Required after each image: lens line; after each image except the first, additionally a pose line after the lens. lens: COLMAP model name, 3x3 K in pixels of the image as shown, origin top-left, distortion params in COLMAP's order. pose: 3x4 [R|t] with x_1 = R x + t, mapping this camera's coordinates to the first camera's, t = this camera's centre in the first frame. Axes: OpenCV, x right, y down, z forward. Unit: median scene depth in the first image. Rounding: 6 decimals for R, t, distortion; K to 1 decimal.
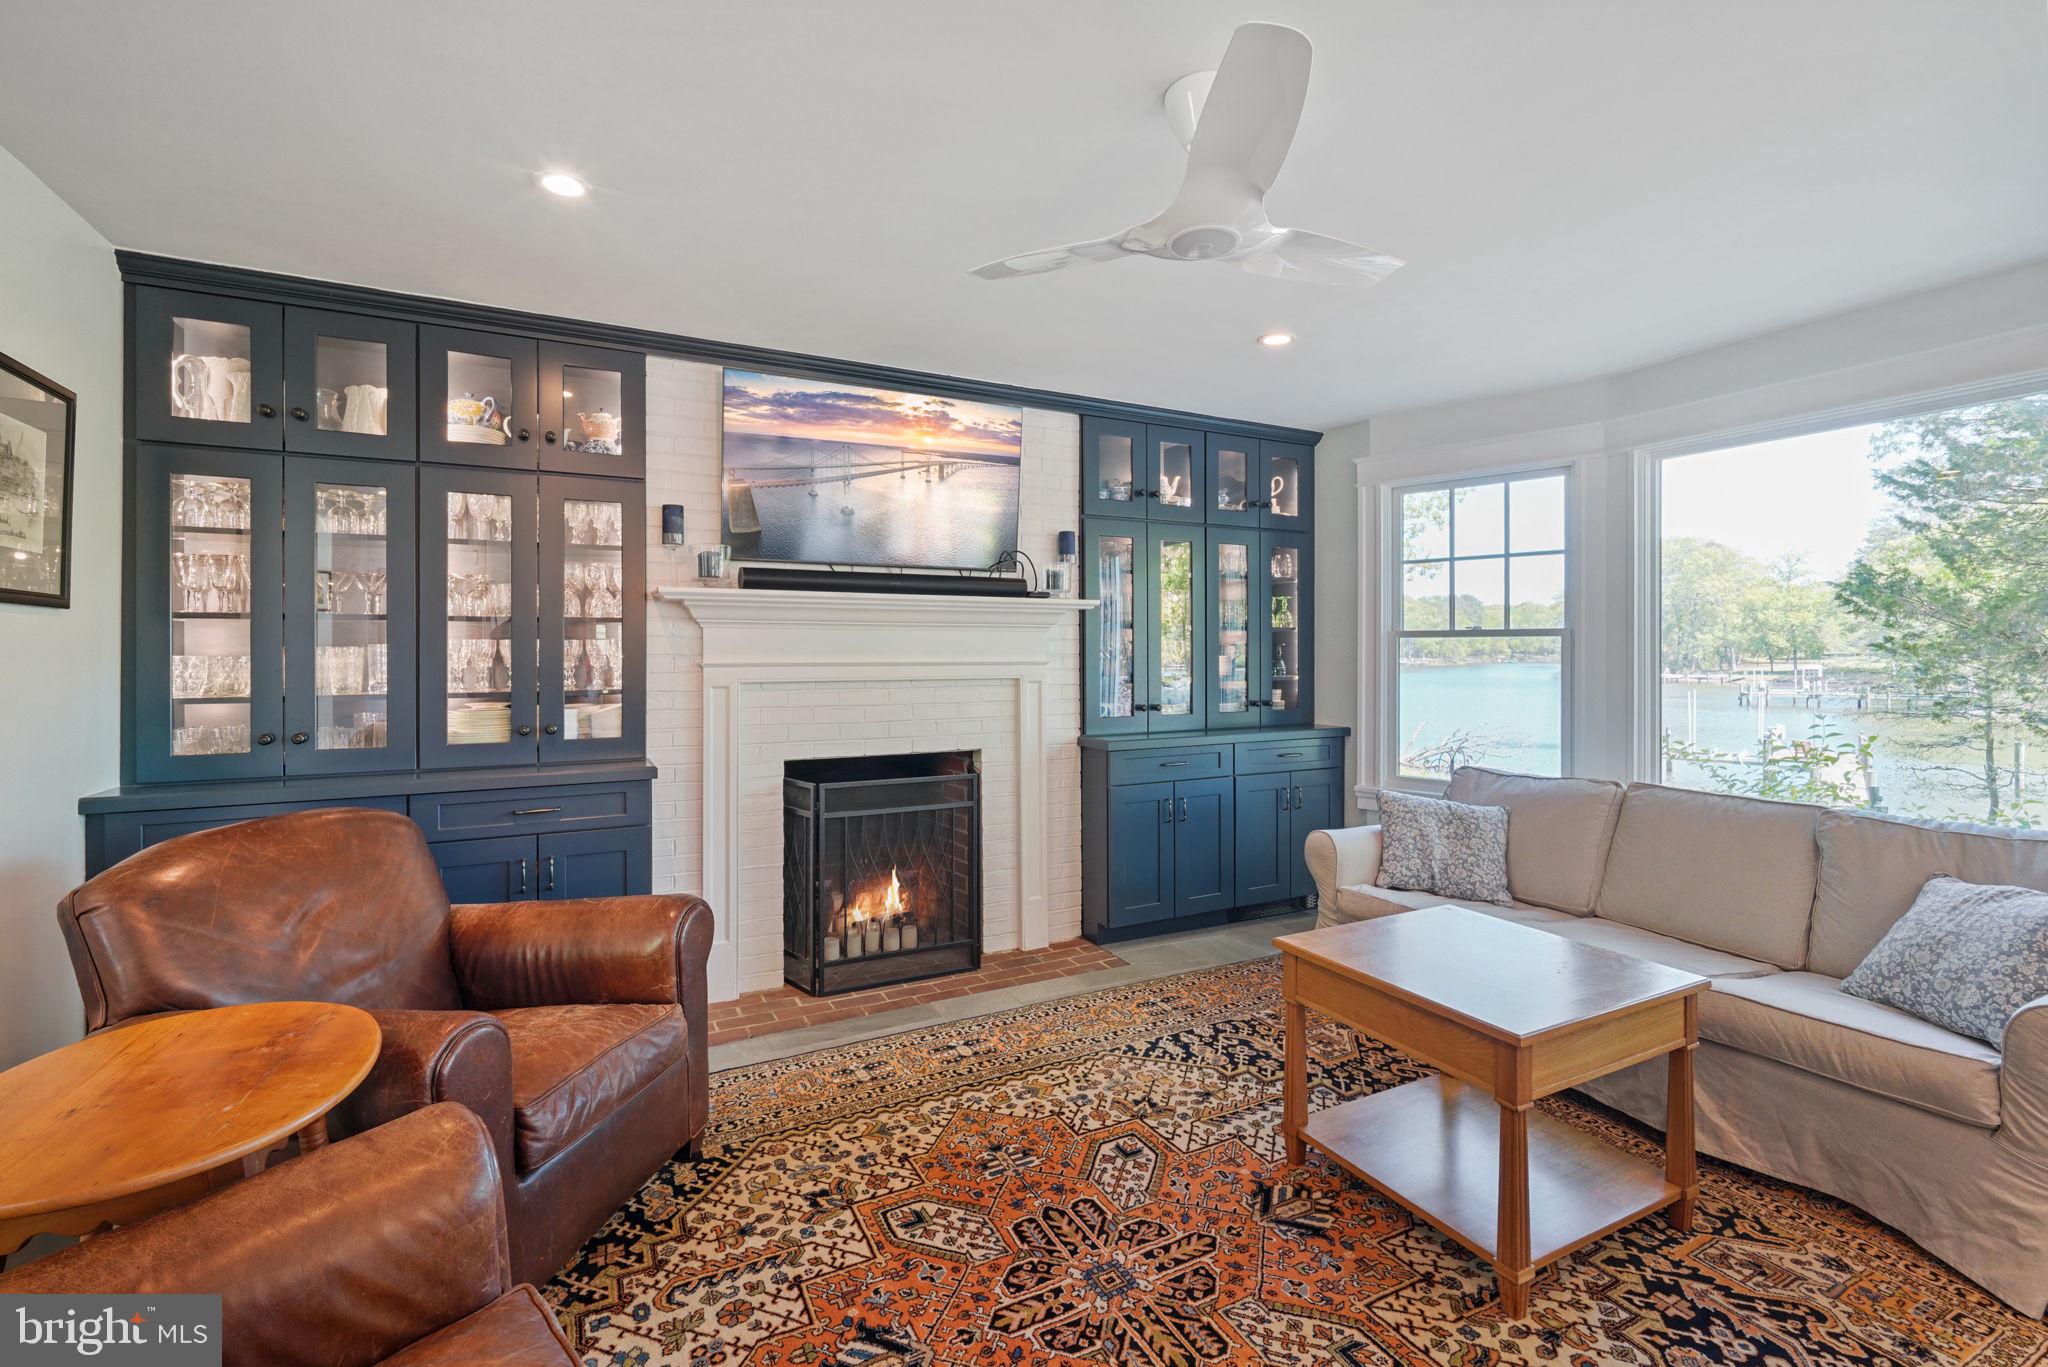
lens RADIAL K [[891.3, 0, 992.7], [0, 891.3, 651.2], [0, 0, 1]] dist [-0.000321, 0.000522]
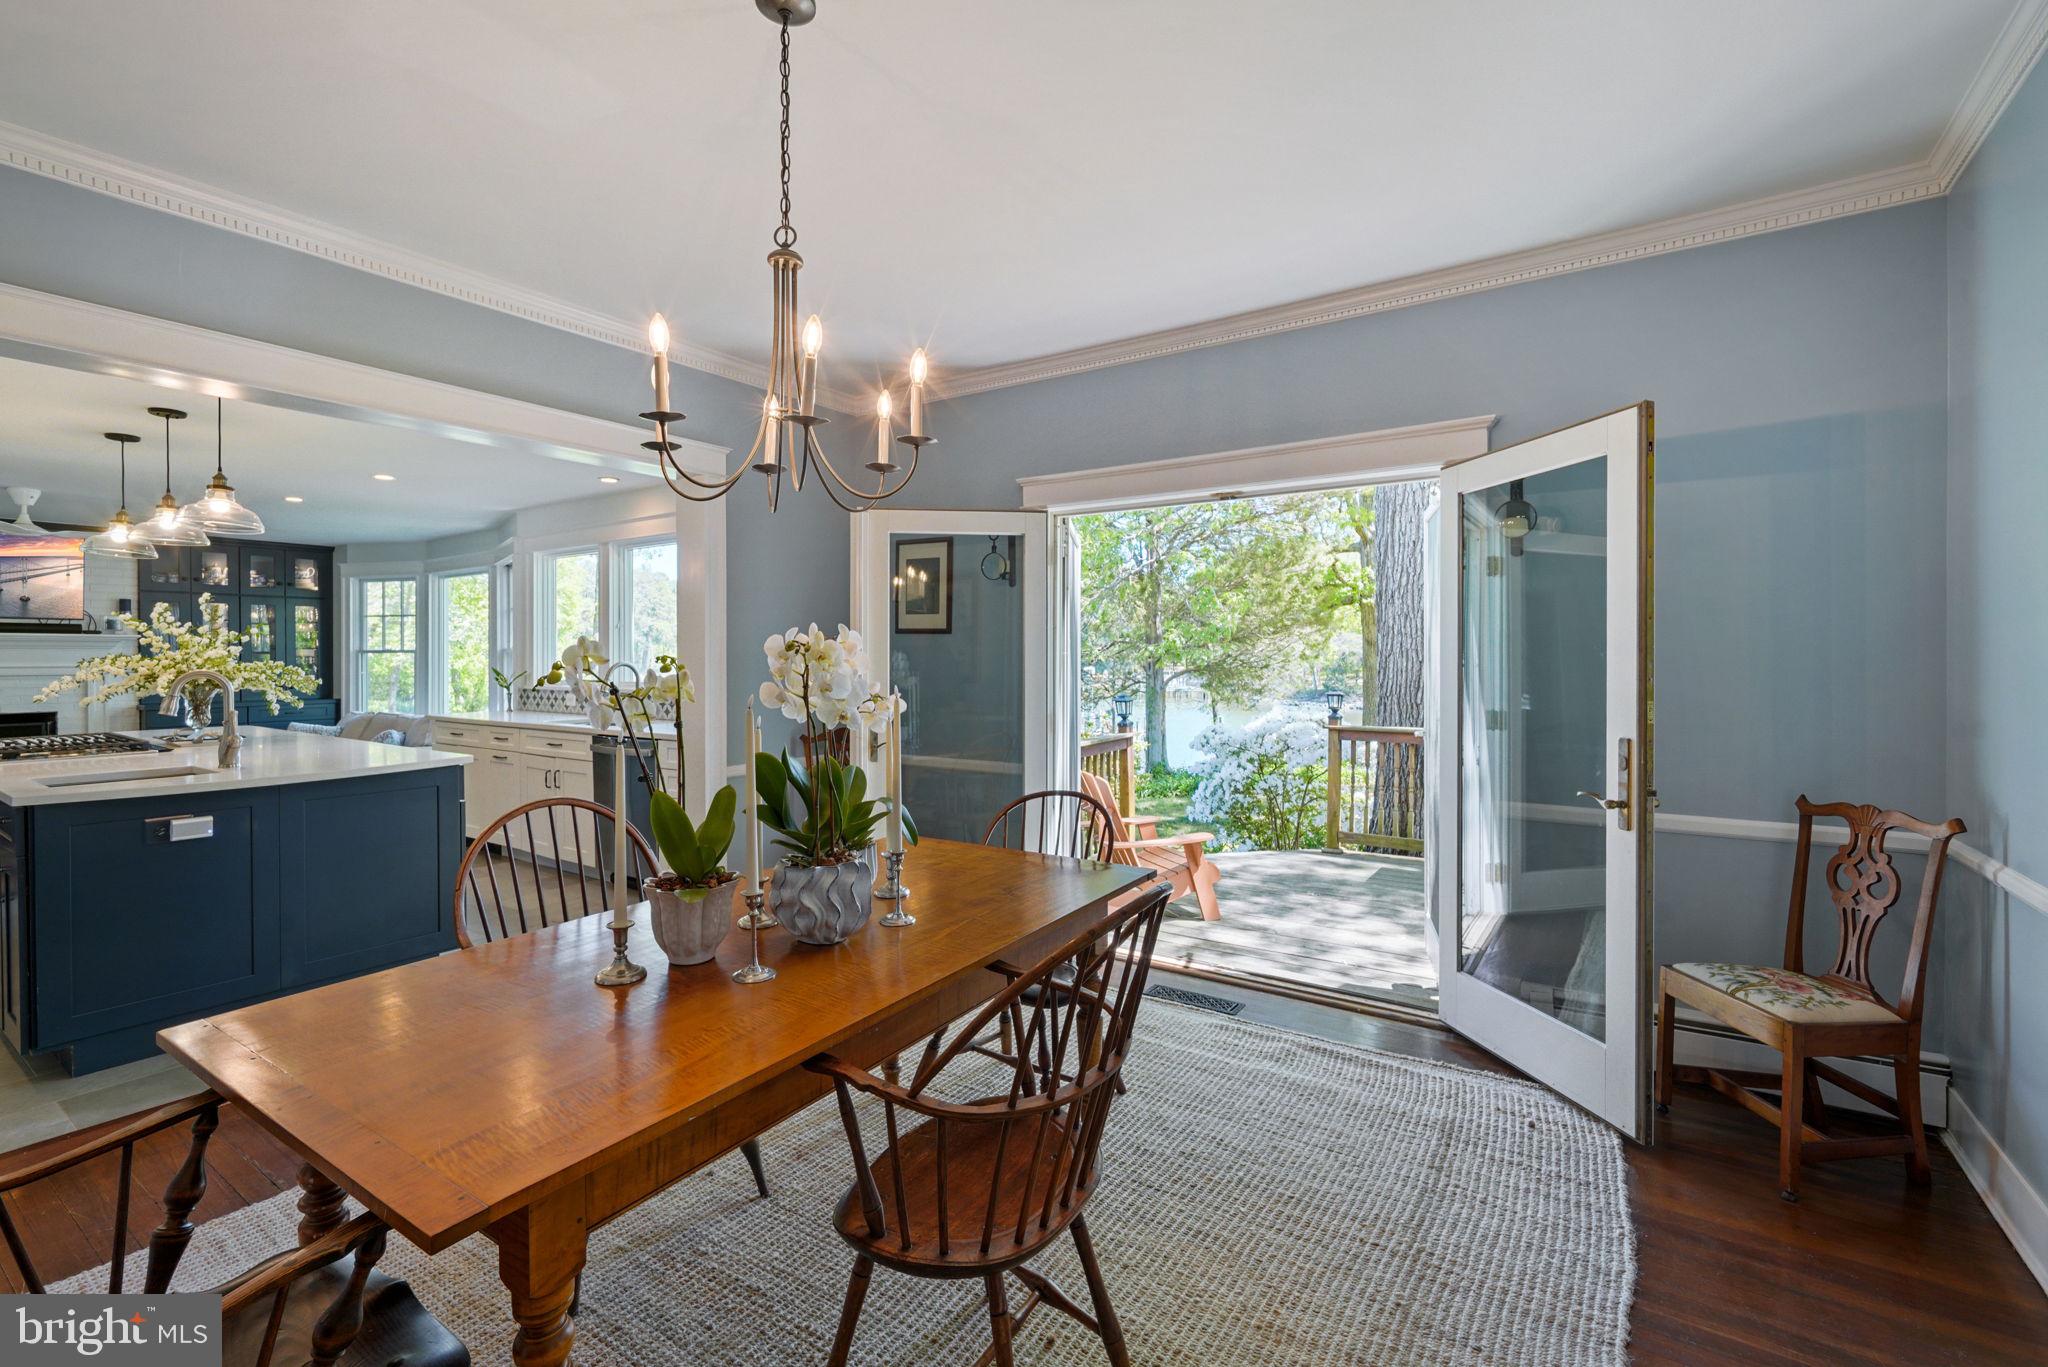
lens RADIAL K [[891.3, 0, 1010.6], [0, 891.3, 668.3], [0, 0, 1]] dist [-0.000321, 0.000522]
pose [[0.882017, -0.005966, 0.471179, 0.977707], [0.003661, 0.999976, 0.005808, 0.013606], [-0.471203, -0.003398, 0.882018, -1.827731]]
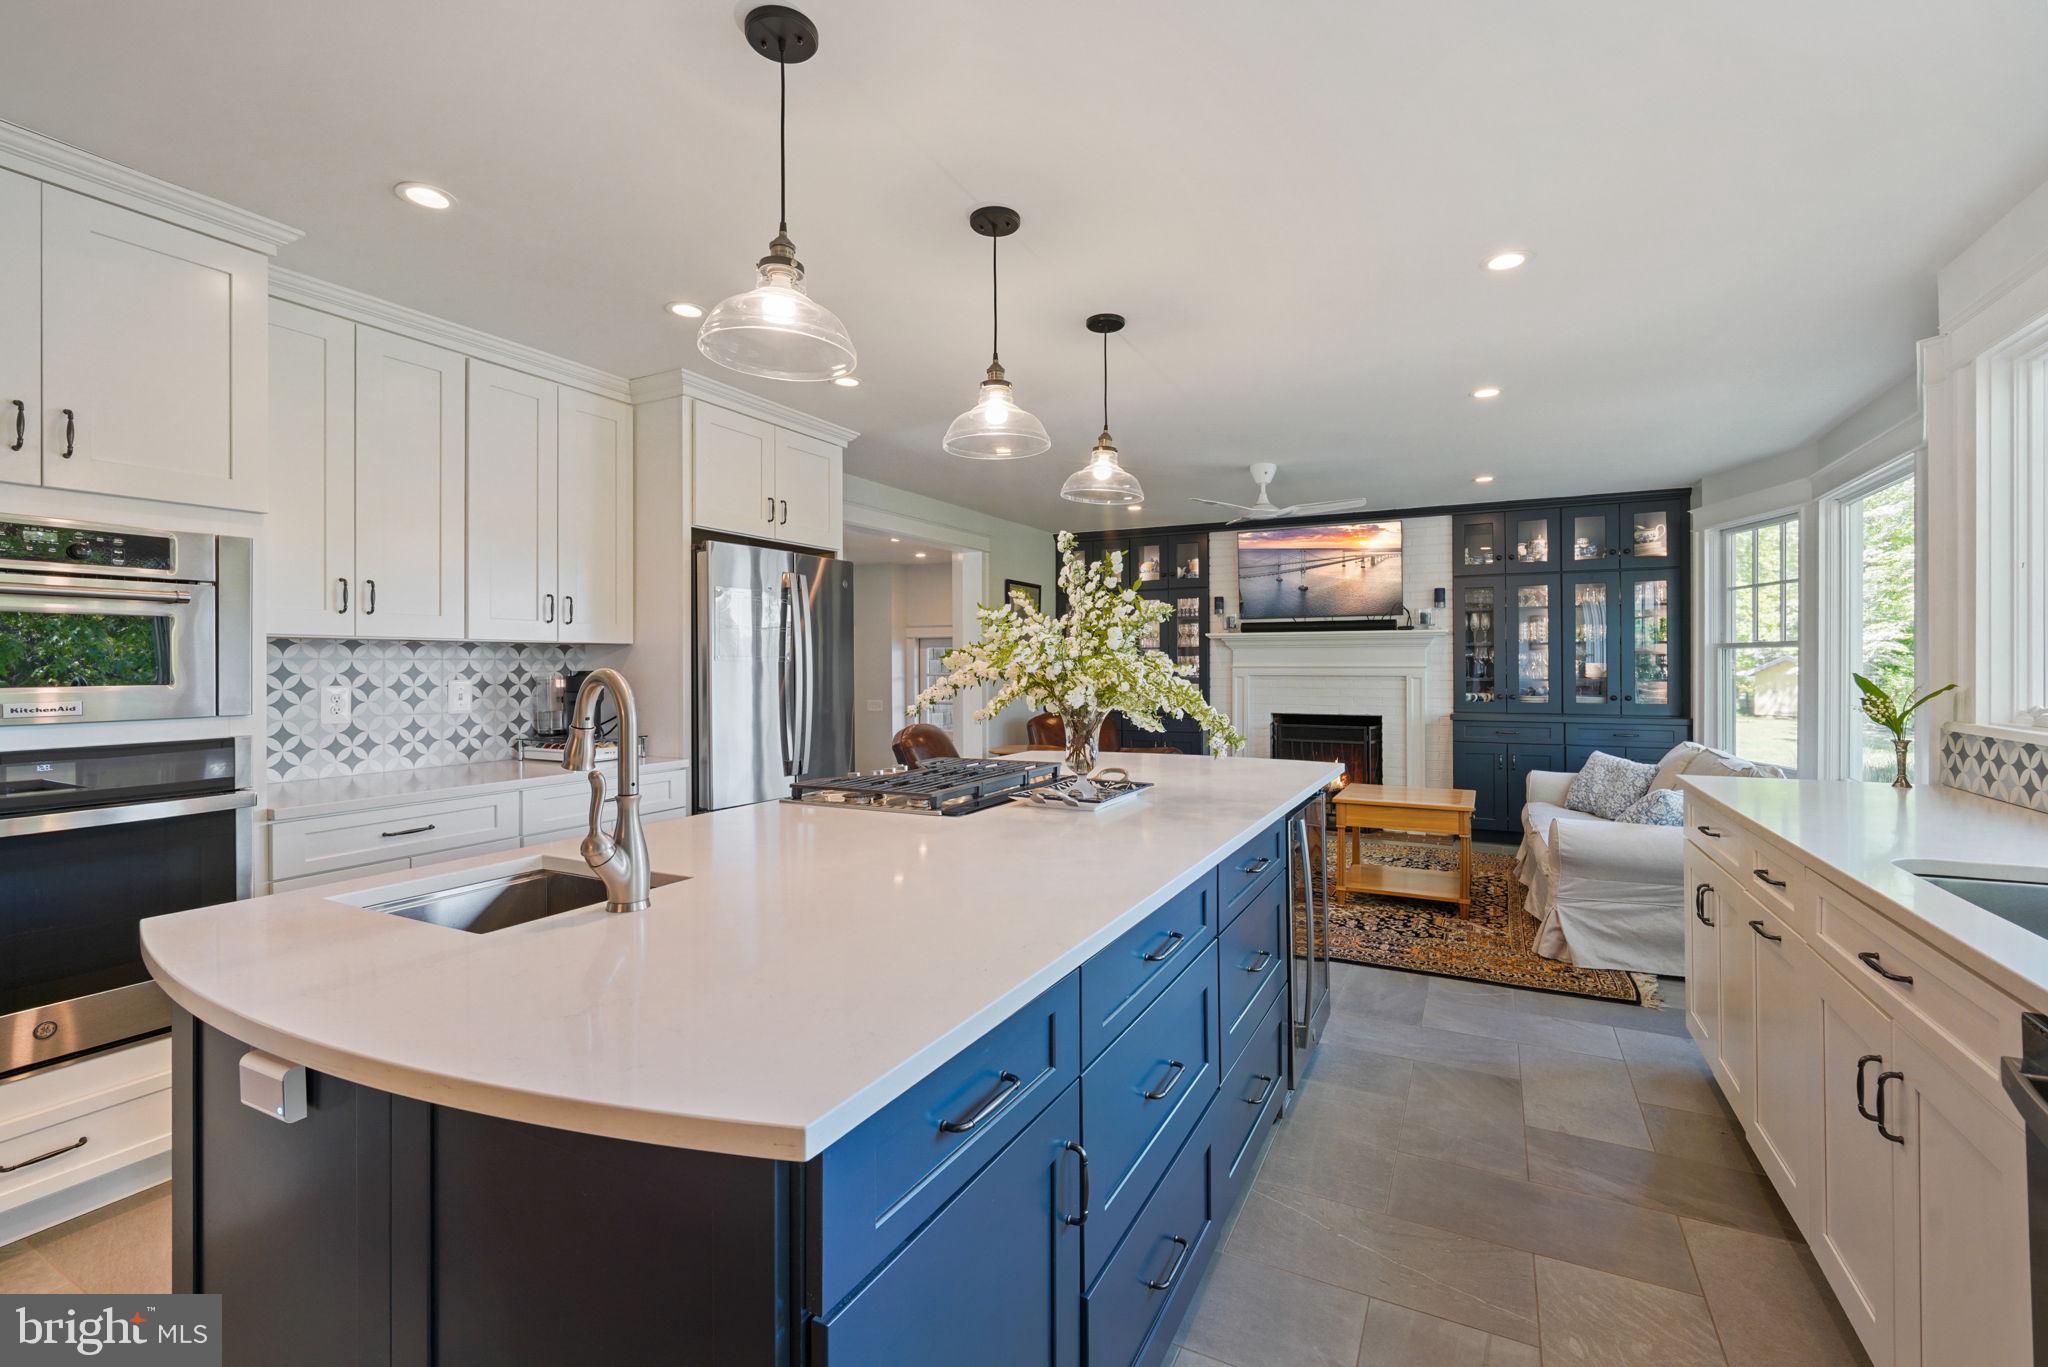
lens RADIAL K [[891.3, 0, 1022.1], [0, 891.3, 668.8], [0, 0, 1]] dist [-0.000321, 0.000522]
pose [[0.581635, 0.003801, -0.813441, 1.106310], [-0.003555, 0.999991, 0.002131, 0.016635], [0.813442, 0.001653, 0.581644, -0.677768]]
